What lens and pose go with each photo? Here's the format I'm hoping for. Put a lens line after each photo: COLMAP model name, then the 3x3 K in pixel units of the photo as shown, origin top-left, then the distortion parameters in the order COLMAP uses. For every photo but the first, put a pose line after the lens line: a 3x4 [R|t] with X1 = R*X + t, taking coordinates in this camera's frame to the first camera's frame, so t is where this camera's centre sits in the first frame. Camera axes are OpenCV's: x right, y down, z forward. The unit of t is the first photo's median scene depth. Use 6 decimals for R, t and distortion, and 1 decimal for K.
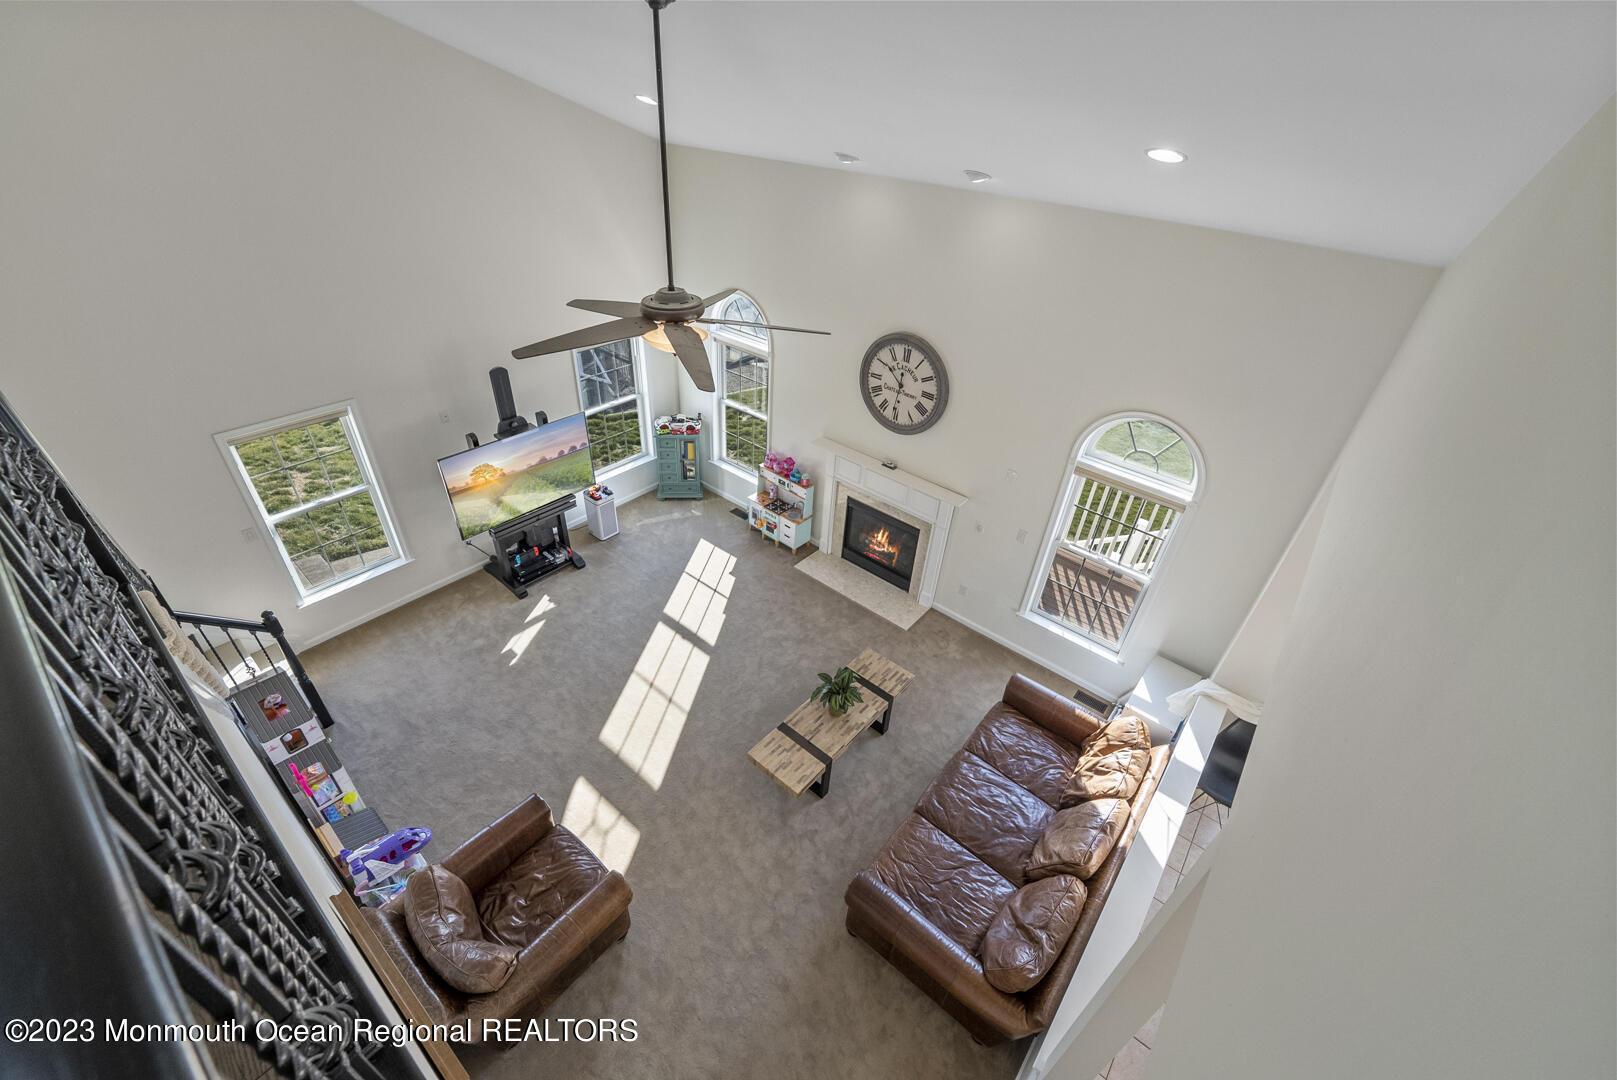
lens RADIAL K [[661.9, 0, 808.5], [0, 661.9, 540.0], [0, 0, 1]] dist [0.000859, 0.000156]
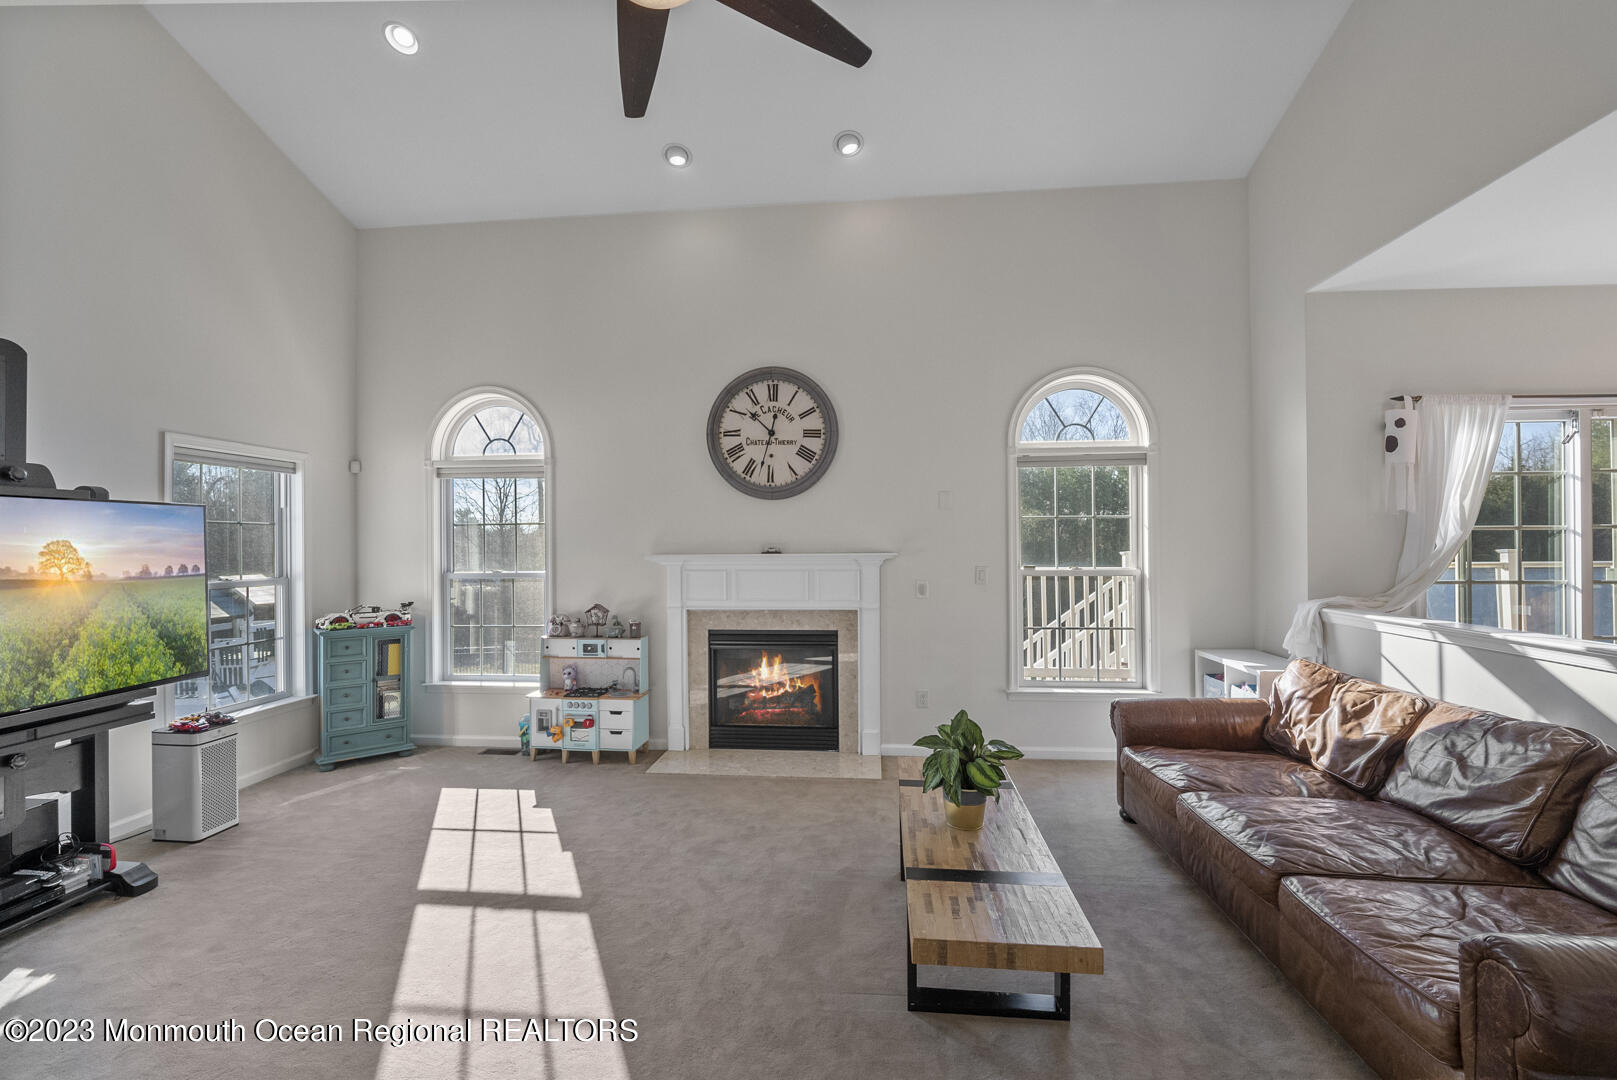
lens RADIAL K [[697.2, 0, 808.5], [0, 697.2, 540.0], [0, 0, 1]] dist [-0.000481, -0.000175]
pose [[0.827442, -0.054891, 0.558863, -0.261641], [0.367498, 0.805431, -0.465002, 0.238296], [-0.424601, 0.590142, 0.686619, 0.464764]]
